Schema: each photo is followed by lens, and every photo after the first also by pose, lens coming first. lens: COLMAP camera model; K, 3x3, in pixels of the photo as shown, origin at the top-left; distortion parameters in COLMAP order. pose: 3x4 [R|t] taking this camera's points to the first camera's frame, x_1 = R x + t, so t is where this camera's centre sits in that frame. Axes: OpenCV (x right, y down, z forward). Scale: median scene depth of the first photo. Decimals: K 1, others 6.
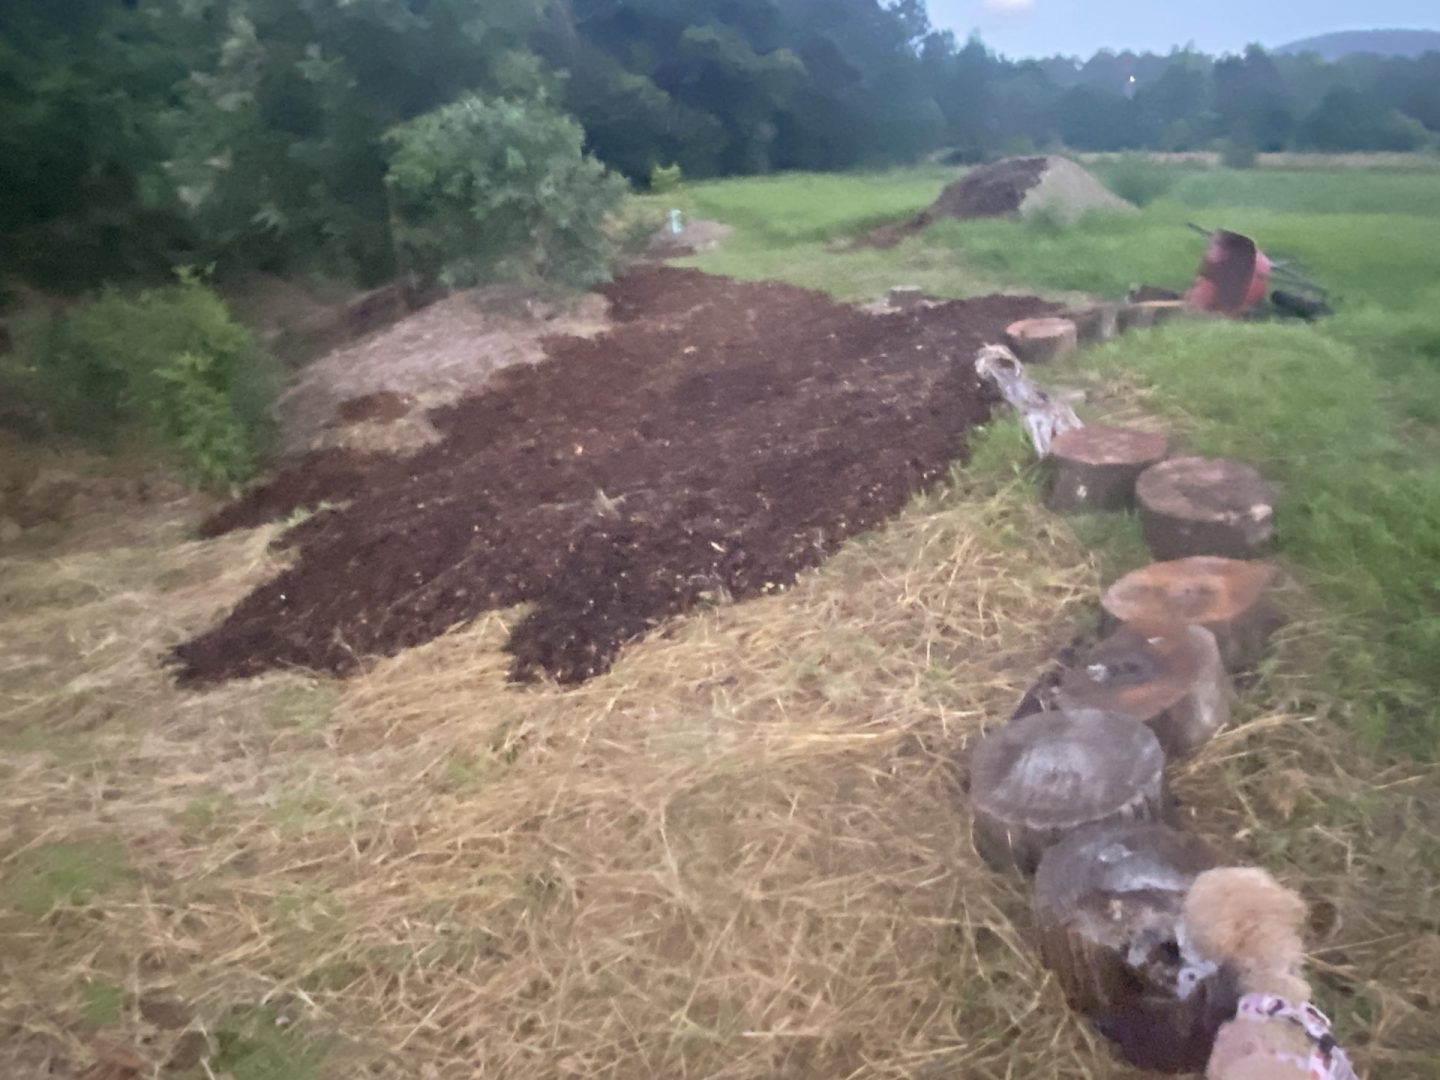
lens RADIAL K [[1007.7, 0, 717.4], [0, 1007.7, 544.8], [0, 0, 1]] dist [0.017223, -0.018736]
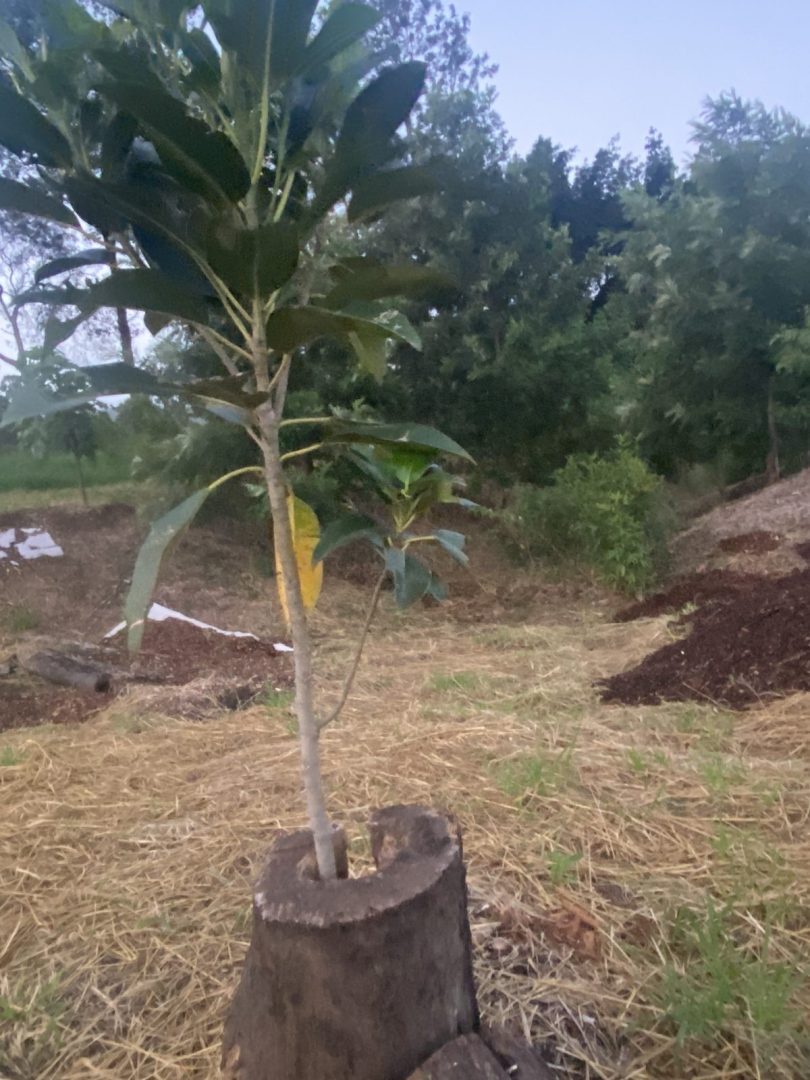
lens RADIAL K [[755.8, 0, 410.9], [0, 755.8, 535.0], [0, 0, 1]] dist [0.017223, -0.018736]
pose [[0.752409, 0.001257, -0.658695, -0.063819], [-0.134296, 0.979287, -0.151533, 0.083675], [0.644860, 0.202475, 0.736993, 0.070781]]
